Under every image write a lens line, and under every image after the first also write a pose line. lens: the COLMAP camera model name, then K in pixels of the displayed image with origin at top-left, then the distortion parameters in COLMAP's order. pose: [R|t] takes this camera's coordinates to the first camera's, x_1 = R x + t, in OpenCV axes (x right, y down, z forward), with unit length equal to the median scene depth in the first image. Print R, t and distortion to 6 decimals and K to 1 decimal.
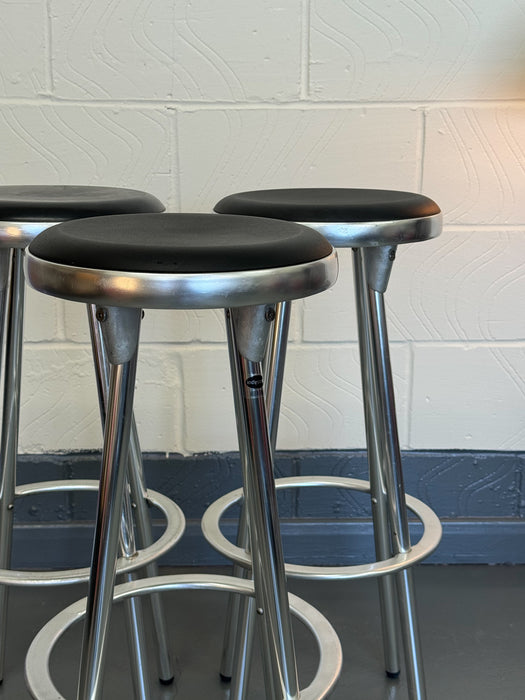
lens RADIAL K [[999.7, 0, 262.5], [0, 999.7, 350.0], [0, 0, 1]] dist [0.170177, -0.180743]
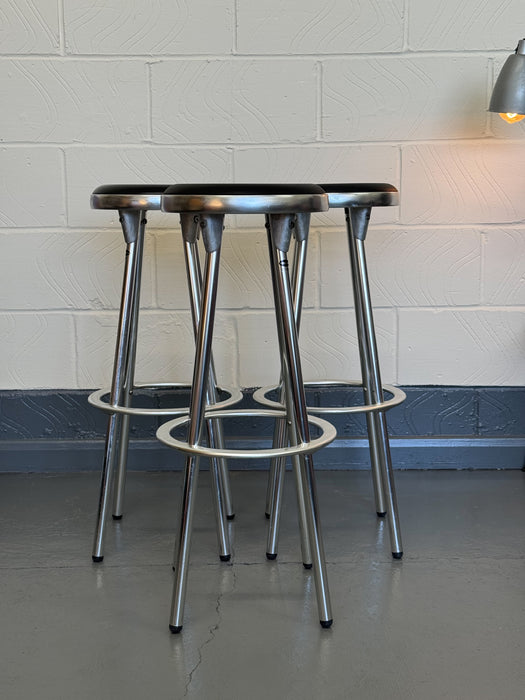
lens RADIAL K [[999.7, 0, 262.5], [0, 999.7, 350.0], [0, 0, 1]] dist [0.170177, -0.180743]
pose [[0.999231, -0.008968, -0.038177, 0.011850], [0.005282, 0.995409, -0.095563, 0.201149], [0.038859, 0.095287, 0.994691, -0.452406]]
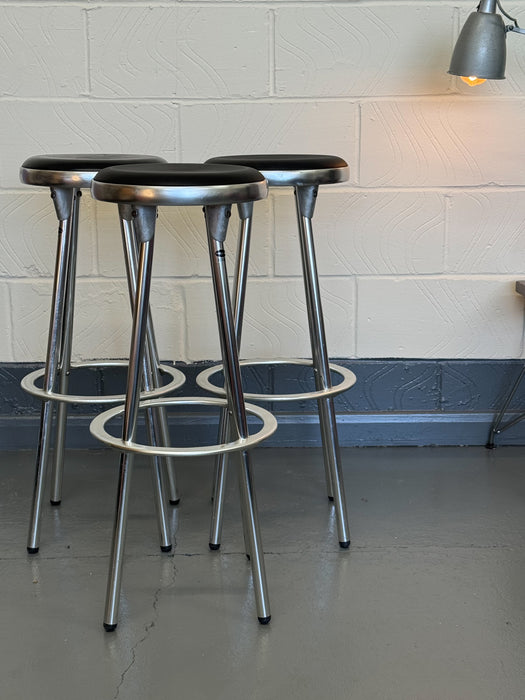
lens RADIAL K [[1134.8, 0, 262.5], [0, 1134.8, 350.0], [0, 0, 1]] dist [0.166159, -0.033808]
pose [[0.999770, -0.006155, -0.020563, 0.058406], [0.005583, 0.999599, -0.027768, 0.141753], [0.020725, 0.027647, 0.999403, -0.551184]]
